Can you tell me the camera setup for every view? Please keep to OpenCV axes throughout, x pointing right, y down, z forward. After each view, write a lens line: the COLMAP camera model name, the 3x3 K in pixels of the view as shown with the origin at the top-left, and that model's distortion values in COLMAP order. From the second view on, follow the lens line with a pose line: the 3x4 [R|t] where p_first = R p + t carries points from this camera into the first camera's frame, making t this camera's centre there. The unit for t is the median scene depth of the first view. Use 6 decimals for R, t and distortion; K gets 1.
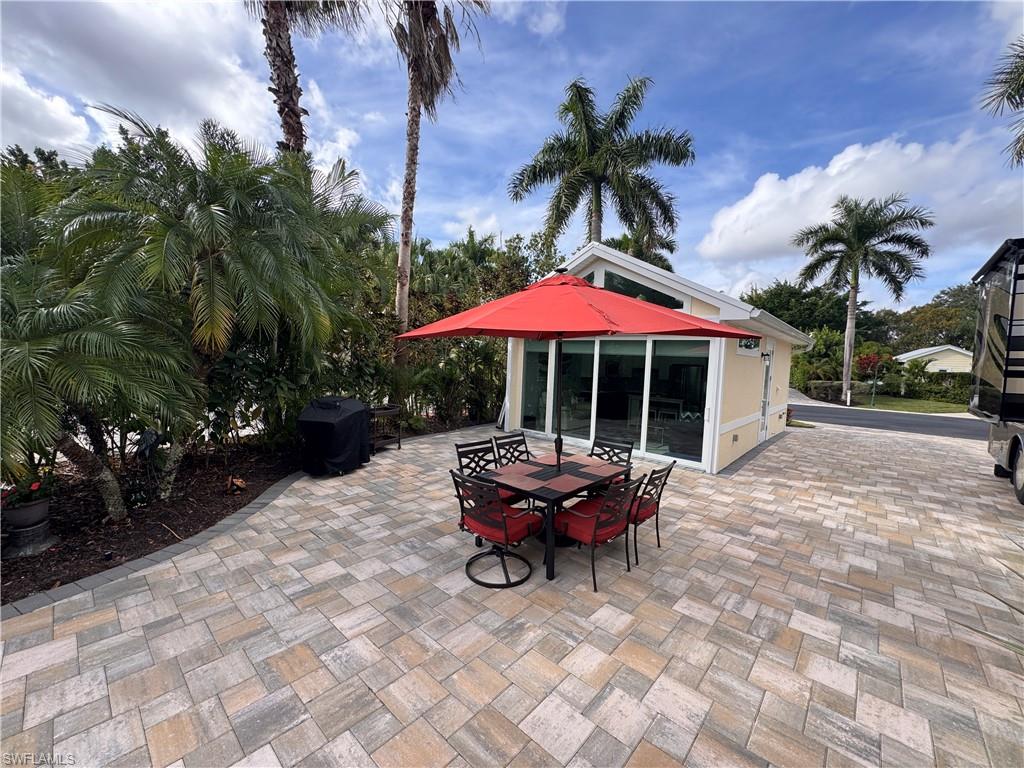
lens RADIAL K [[407.4, 0, 509.1], [0, 407.4, 387.9], [0, 0, 1]] dist [-0.001333, -0.000036]
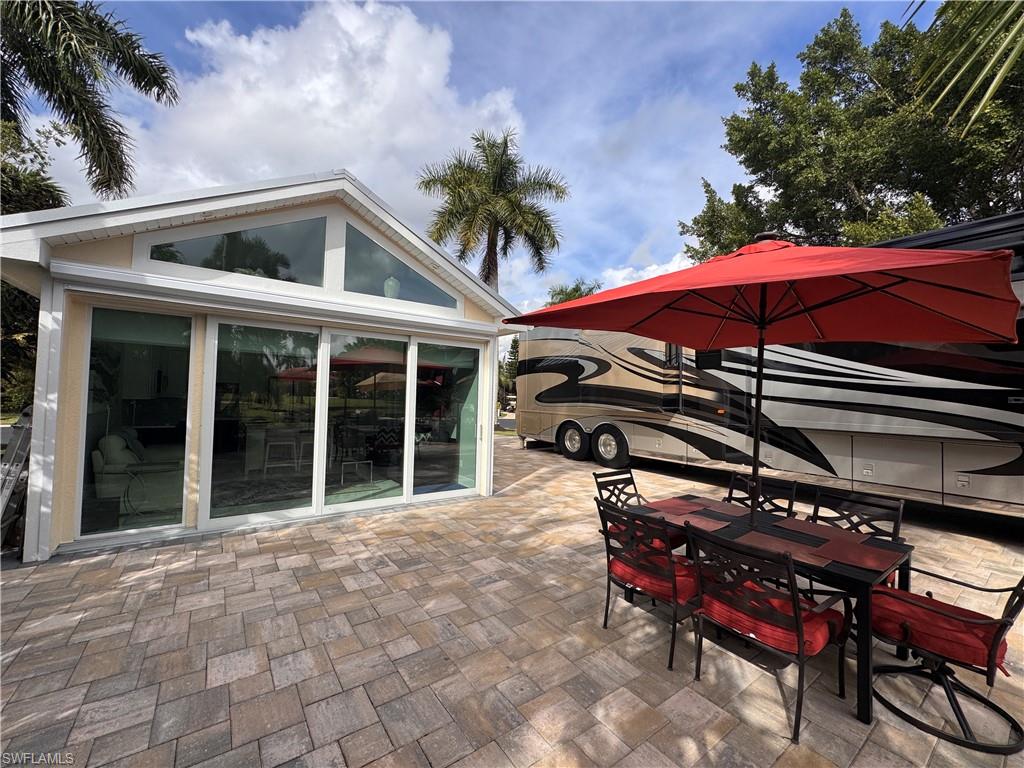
lens RADIAL K [[408.7, 0, 509.5], [0, 408.7, 384.0], [0, 0, 1]] dist [-0.001889, -0.000189]
pose [[0.212902, -0.006862, 0.977050, -0.709125], [0.052681, 0.998601, -0.004466, -0.060642], [-0.975652, 0.052422, 0.212965, 1.380054]]
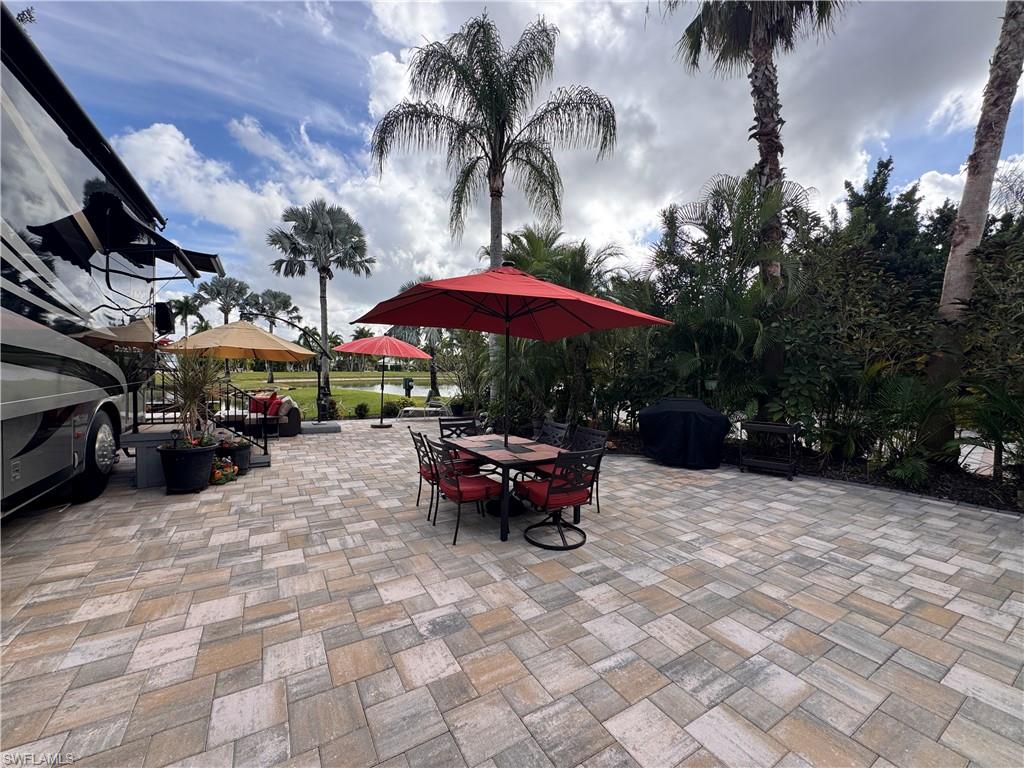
lens RADIAL K [[408.7, 0, 509.5], [0, 408.7, 384.0], [0, 0, 1]] dist [-0.001889, -0.000189]
pose [[-0.289152, -0.011990, -0.957208, 1.284529], [-0.103081, 0.994498, 0.018681, 0.020894], [0.951717, 0.104071, -0.288797, 1.451027]]
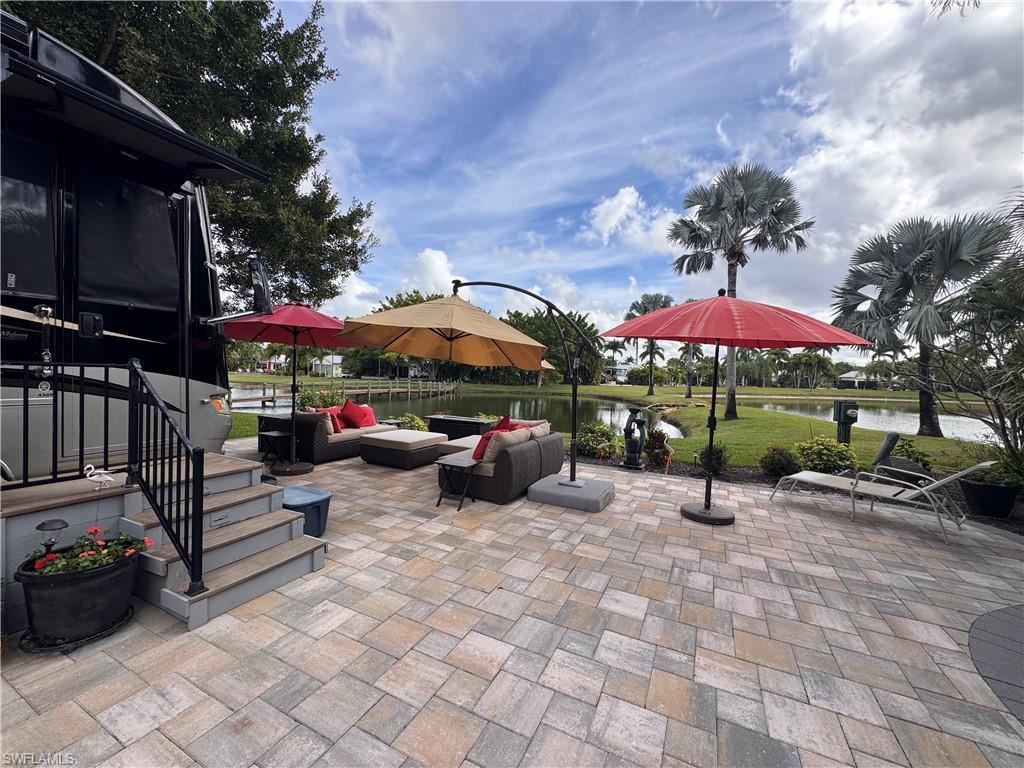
lens RADIAL K [[408.0, 0, 509.7], [0, 408.0, 384.5], [0, 0, 1]] dist [-0.001798, -0.000125]
pose [[-0.960002, -0.060502, -0.273377, -0.293398], [-0.087105, 0.992460, 0.086234, 0.030101], [0.266099, 0.106598, -0.958034, 0.749368]]
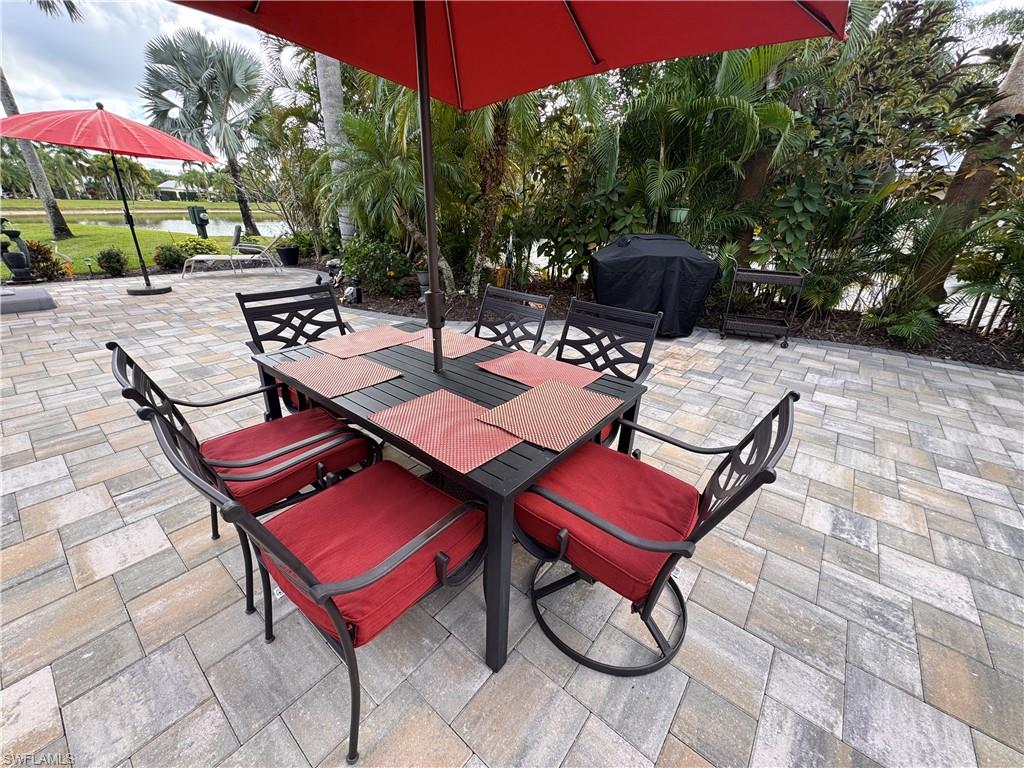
lens RADIAL K [[408.7, 0, 509.5], [0, 408.7, 384.0], [0, 0, 1]] dist [-0.001889, -0.000189]
pose [[0.051954, 0.360662, -0.931248, 0.580481], [-0.105593, 0.929264, 0.354003, 0.066182], [0.993051, 0.079942, 0.086363, 1.154895]]
